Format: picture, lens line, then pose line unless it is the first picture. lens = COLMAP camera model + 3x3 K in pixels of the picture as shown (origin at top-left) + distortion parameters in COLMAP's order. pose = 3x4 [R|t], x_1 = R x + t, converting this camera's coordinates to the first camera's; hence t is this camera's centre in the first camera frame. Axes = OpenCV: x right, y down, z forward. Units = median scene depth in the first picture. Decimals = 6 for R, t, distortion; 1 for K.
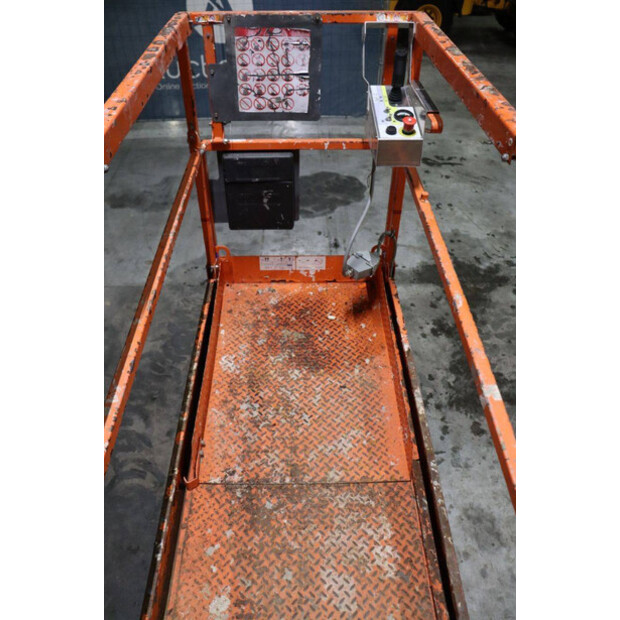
lens RADIAL K [[503.0, 0, 310.0], [0, 503.0, 310.0], [0, 0, 1]] dist [-0.110416, 0.004688]
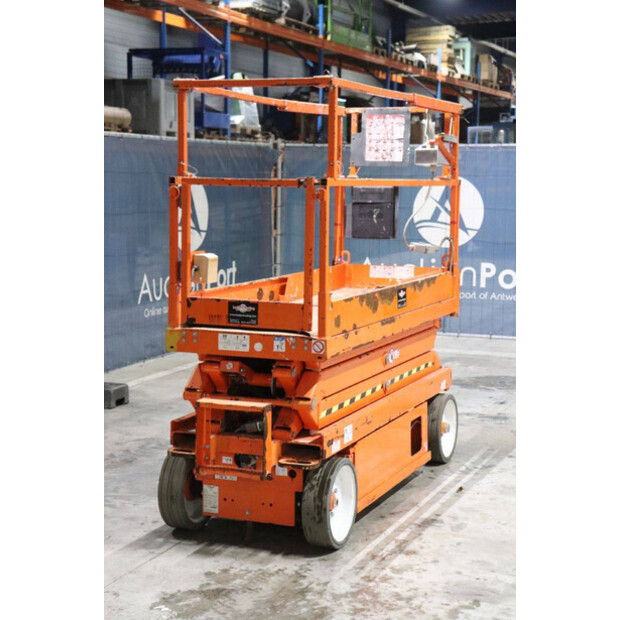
lens RADIAL K [[1178.4, 0, 310.0], [0, 1178.4, 310.0], [0, 0, 1]] dist [0.250352, -0.041776]
pose [[0.918309, 0.045922, -0.393193, 1.397131], [-0.270646, 0.797684, -0.538935, 2.418891], [0.288895, 0.601325, 0.744948, -1.940463]]
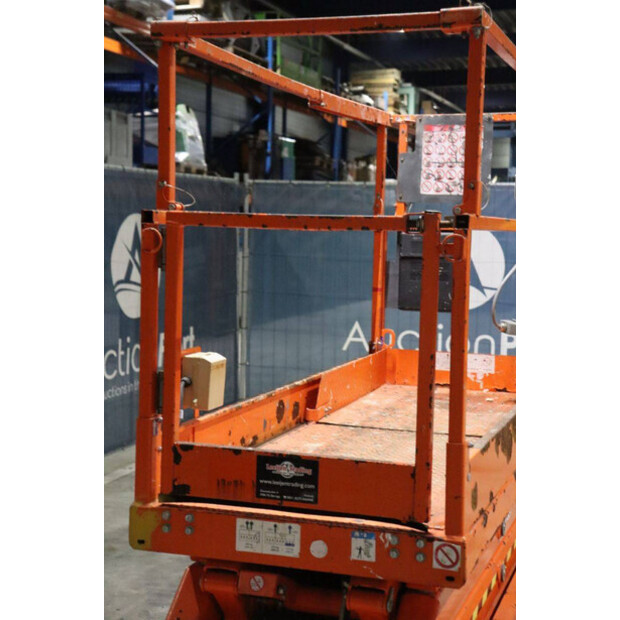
lens RADIAL K [[1132.3, 0, 310.0], [0, 1132.3, 310.0], [0, 0, 1]] dist [0.208957, 0.317675]
pose [[0.943616, 0.036306, -0.329047, 0.519172], [-0.234182, 0.775752, -0.585976, 1.489791], [0.233984, 0.629993, 0.740514, -0.910548]]
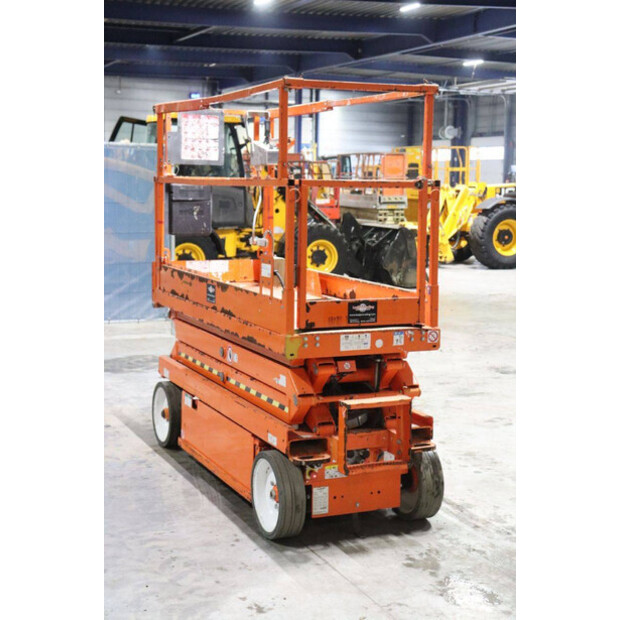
lens RADIAL K [[1047.6, 0, 310.0], [0, 1047.6, 310.0], [0, 0, 1]] dist [0.150326, 0.157213]
pose [[0.922982, -0.045242, 0.382174, -1.233486], [0.257122, 0.811386, -0.524919, 2.238008], [-0.286343, 0.582757, 0.760528, -1.782205]]
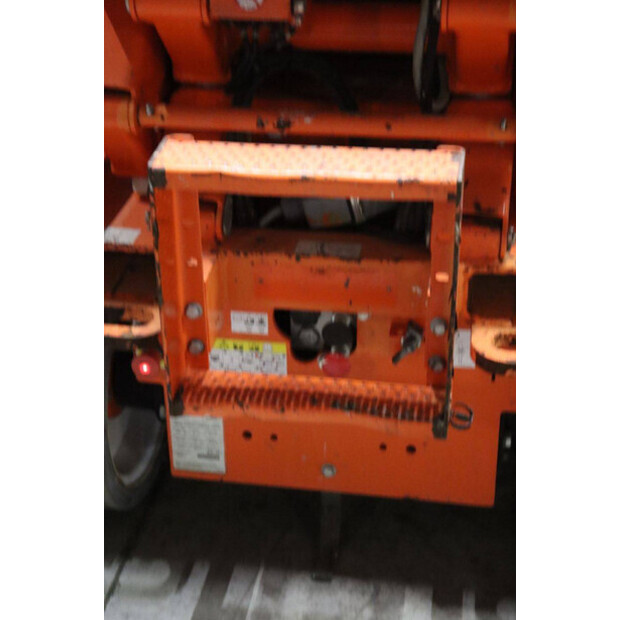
lens RADIAL K [[1178.4, 0, 310.0], [0, 1178.4, 310.0], [0, 0, 1]] dist [0.250352, -0.041776]
pose [[0.983147, 0.072807, -0.167696, 0.138136], [-0.109925, 0.968363, -0.224029, 1.257036], [0.146080, 0.238687, 0.960046, -0.244732]]
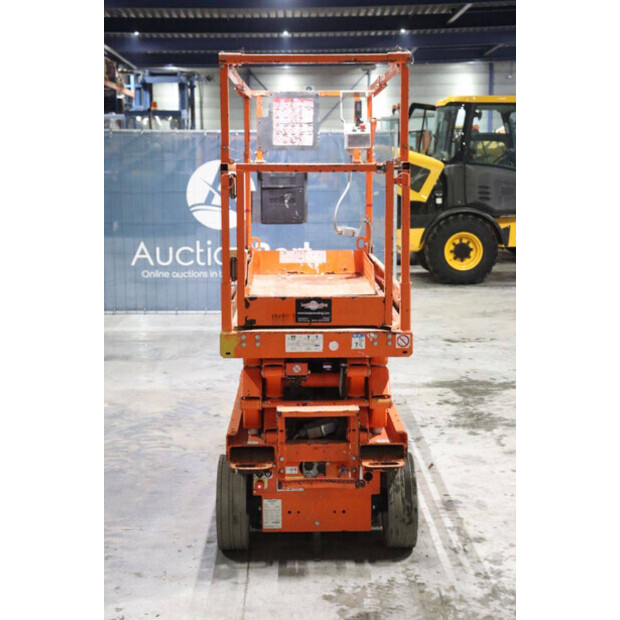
lens RADIAL K [[1047.6, 0, 310.0], [0, 1047.6, 310.0], [0, 0, 1]] dist [0.150326, 0.157213]
pose [[0.999908, -0.012549, -0.005205, -0.001069], [0.007354, 0.822109, -0.569283, 2.242066], [0.011423, 0.569192, 0.822125, -1.760073]]
